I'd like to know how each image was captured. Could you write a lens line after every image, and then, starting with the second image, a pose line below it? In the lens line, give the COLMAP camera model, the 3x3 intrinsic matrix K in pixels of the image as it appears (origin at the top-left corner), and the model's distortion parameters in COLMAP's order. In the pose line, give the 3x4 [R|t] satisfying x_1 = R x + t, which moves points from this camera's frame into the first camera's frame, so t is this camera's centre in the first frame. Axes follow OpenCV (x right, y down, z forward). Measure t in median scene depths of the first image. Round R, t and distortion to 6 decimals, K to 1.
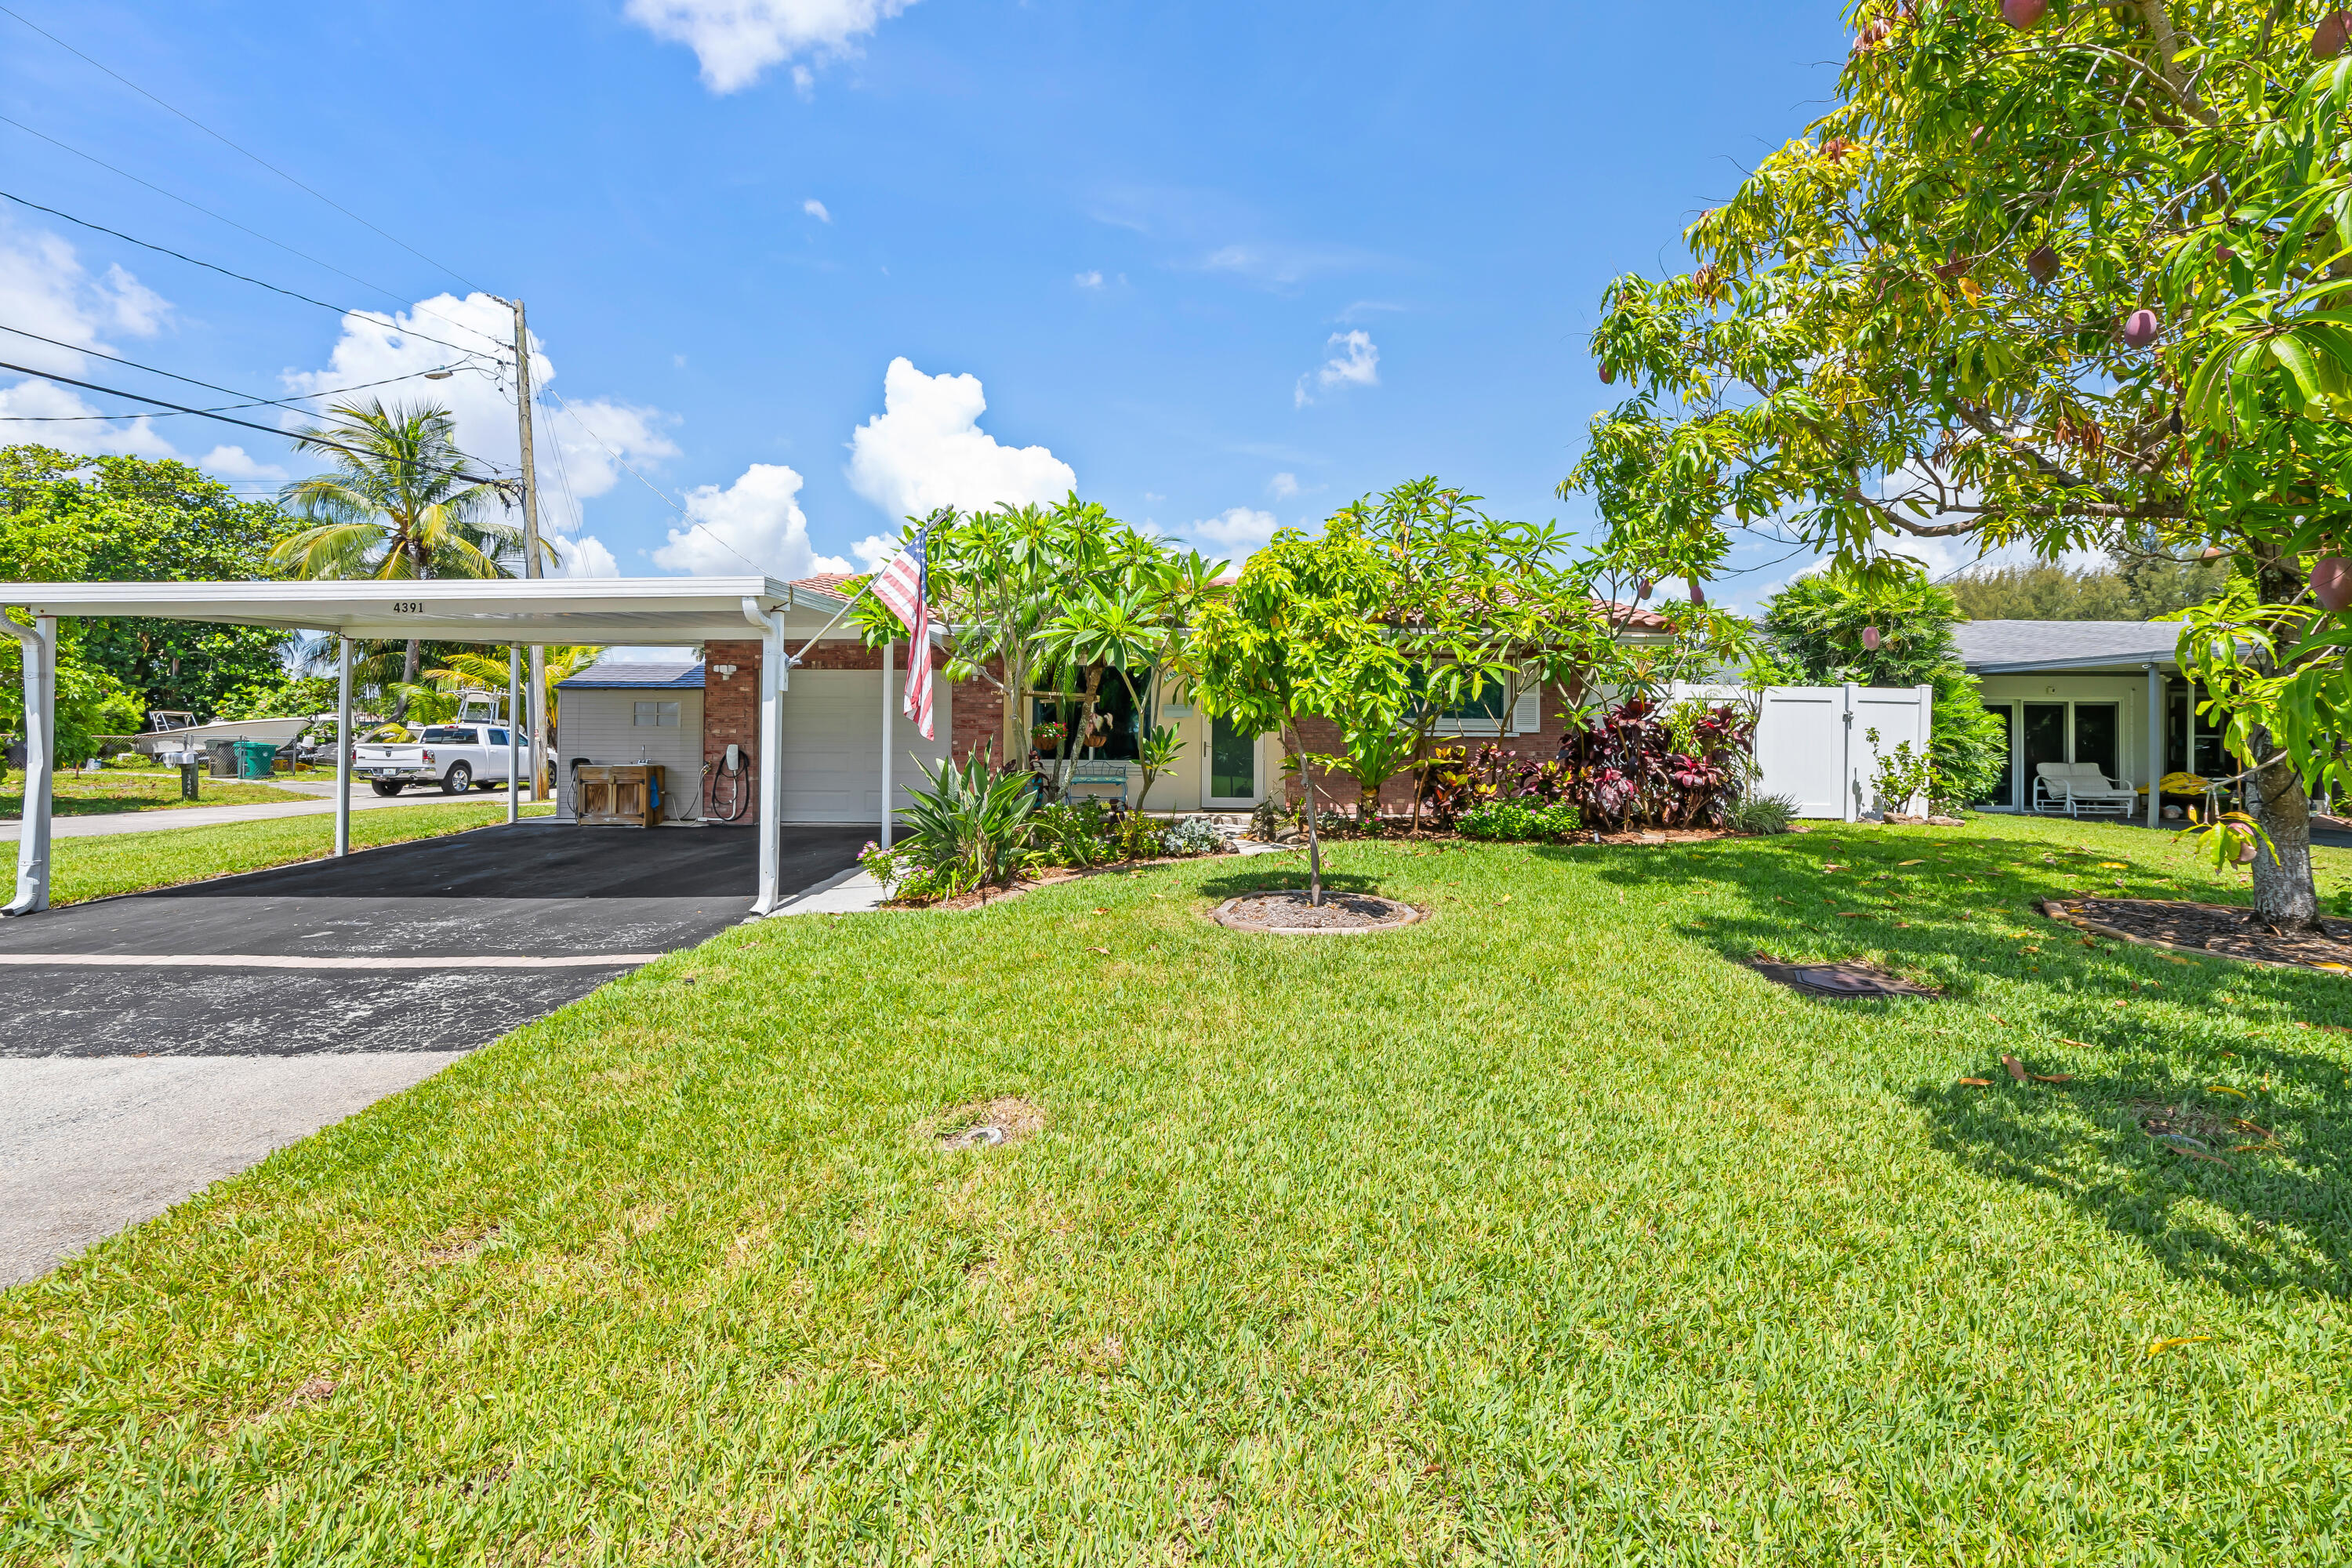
lens RADIAL K [[975.1, 0, 1169.2], [0, 975.1, 736.1], [0, 0, 1]] dist [0.001389, -0.000232]
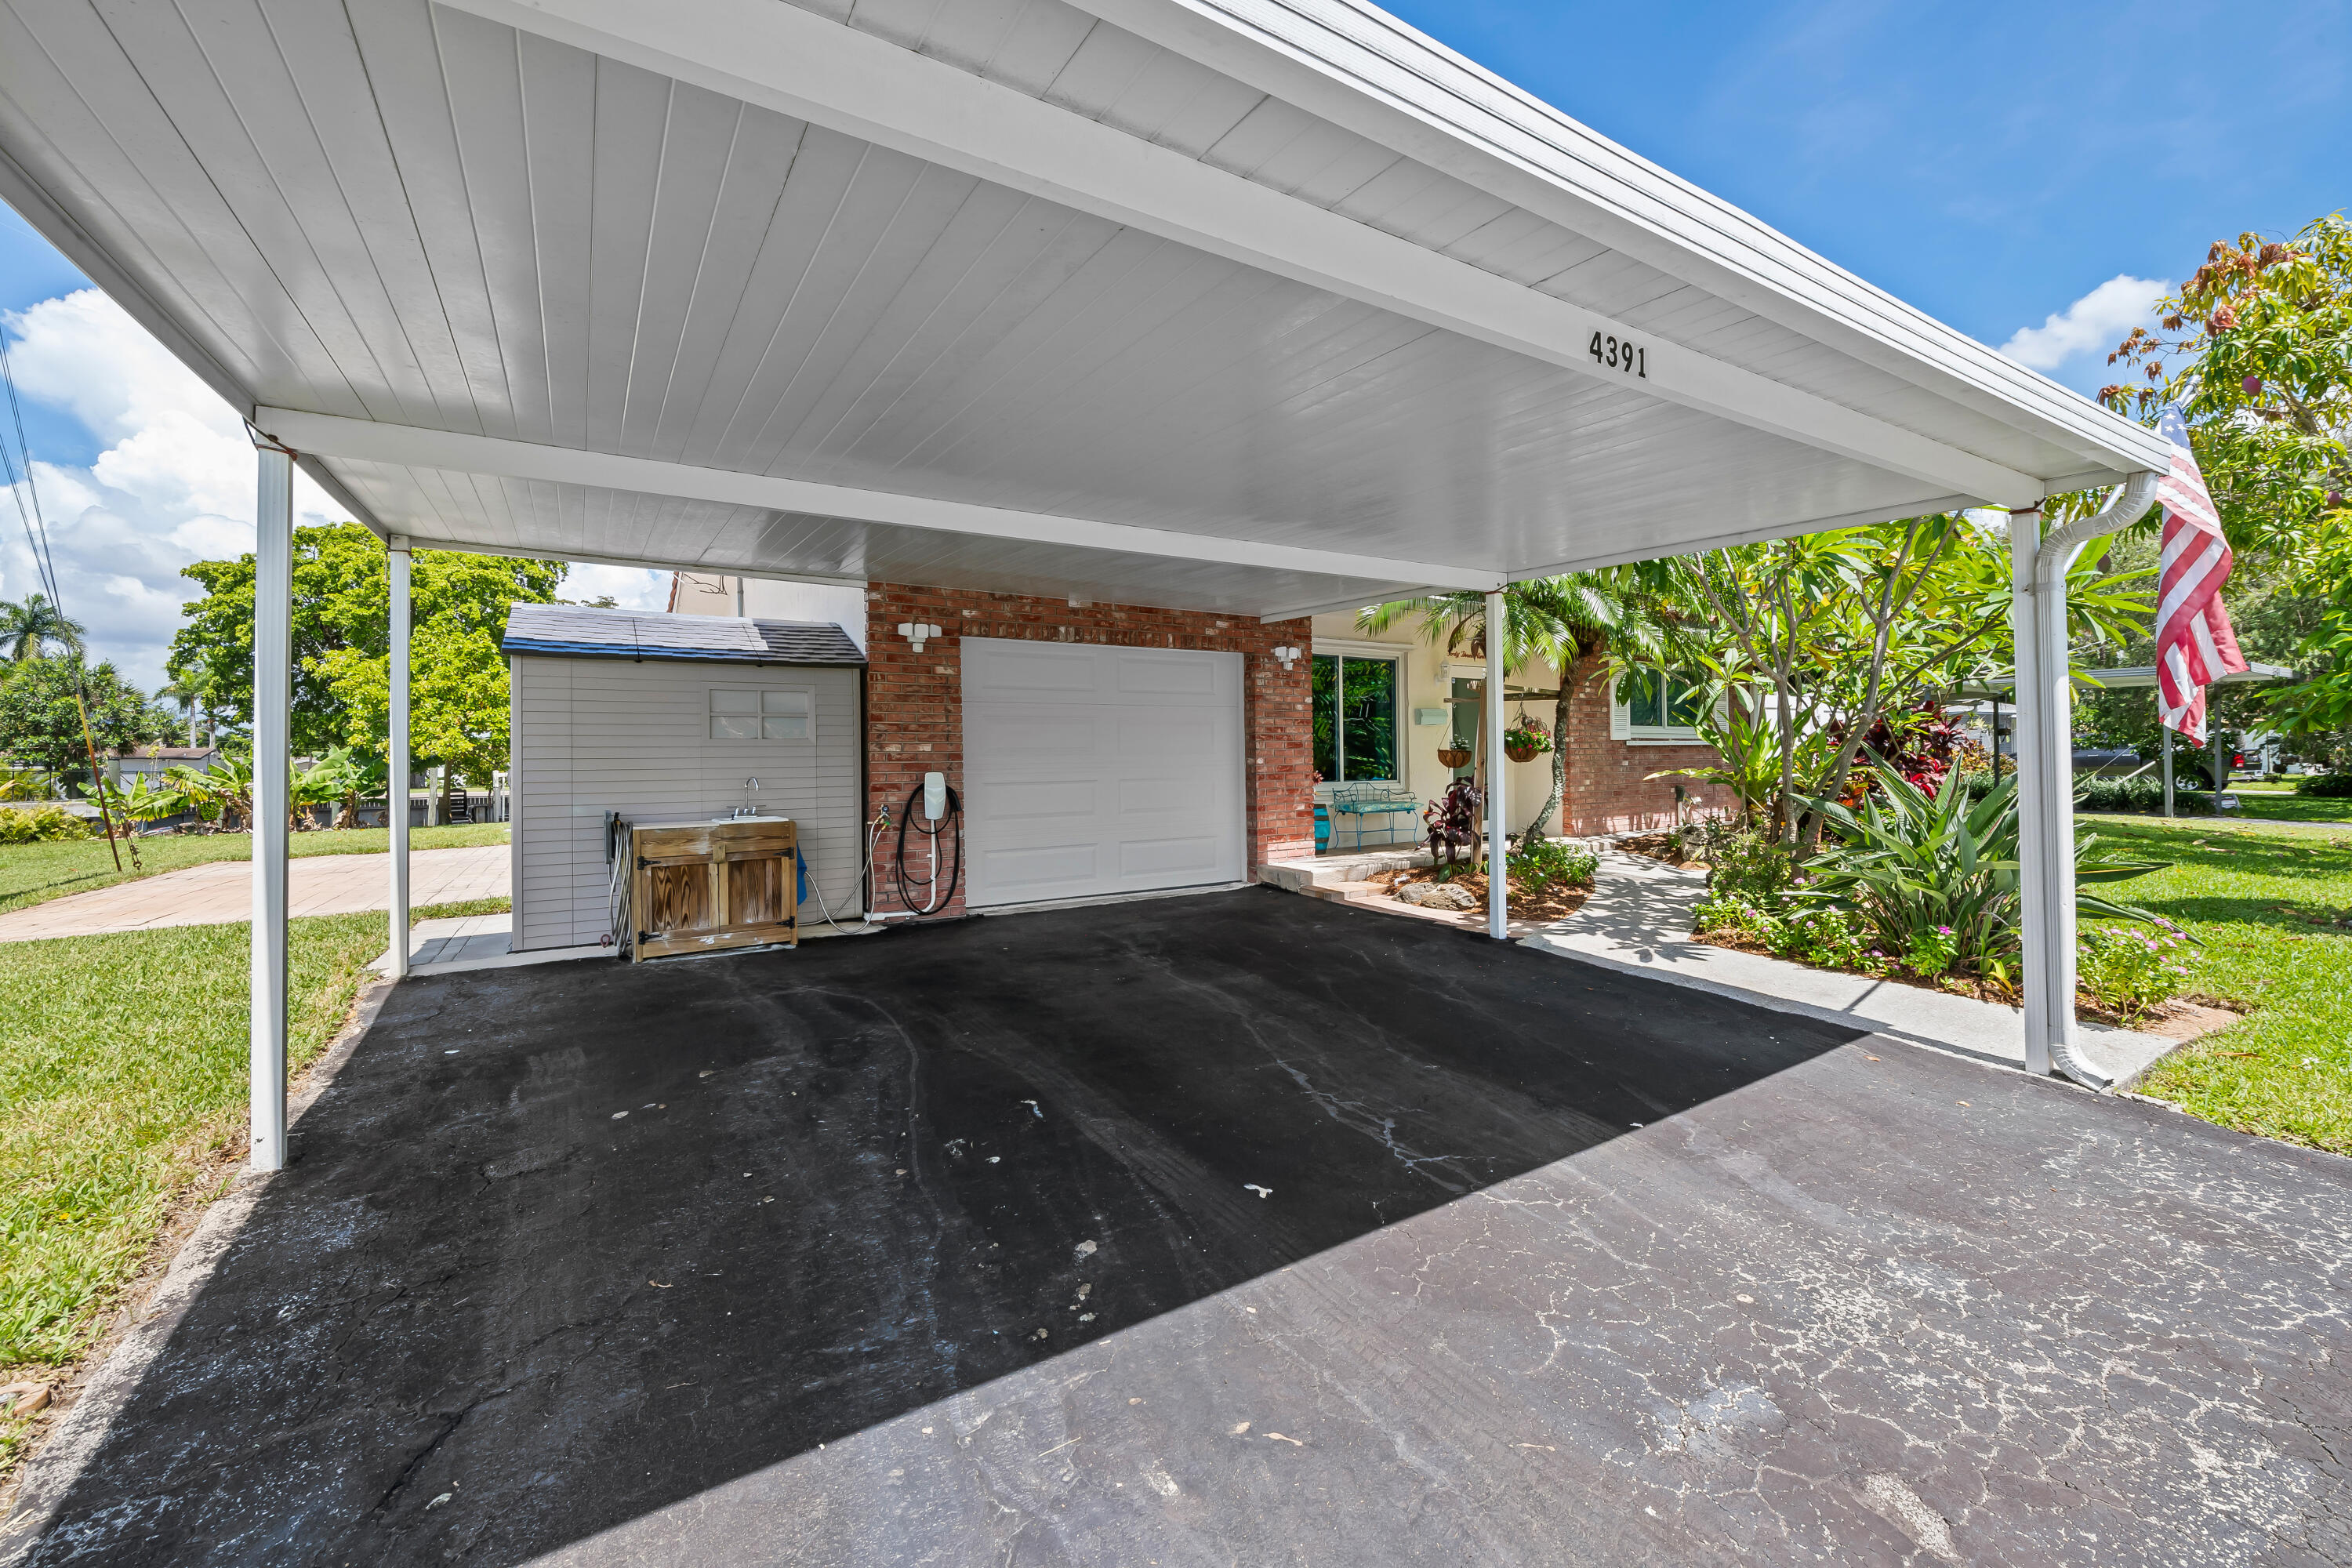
lens RADIAL K [[975.1, 0, 1174.4], [0, 975.1, 760.9], [0, 0, 1]] dist [0.001389, -0.000232]
pose [[0.824640, -0.016108, 0.565428, -0.753913], [0.011232, 0.999864, 0.012104, -0.003119], [-0.565546, -0.003631, 0.824709, 0.567746]]
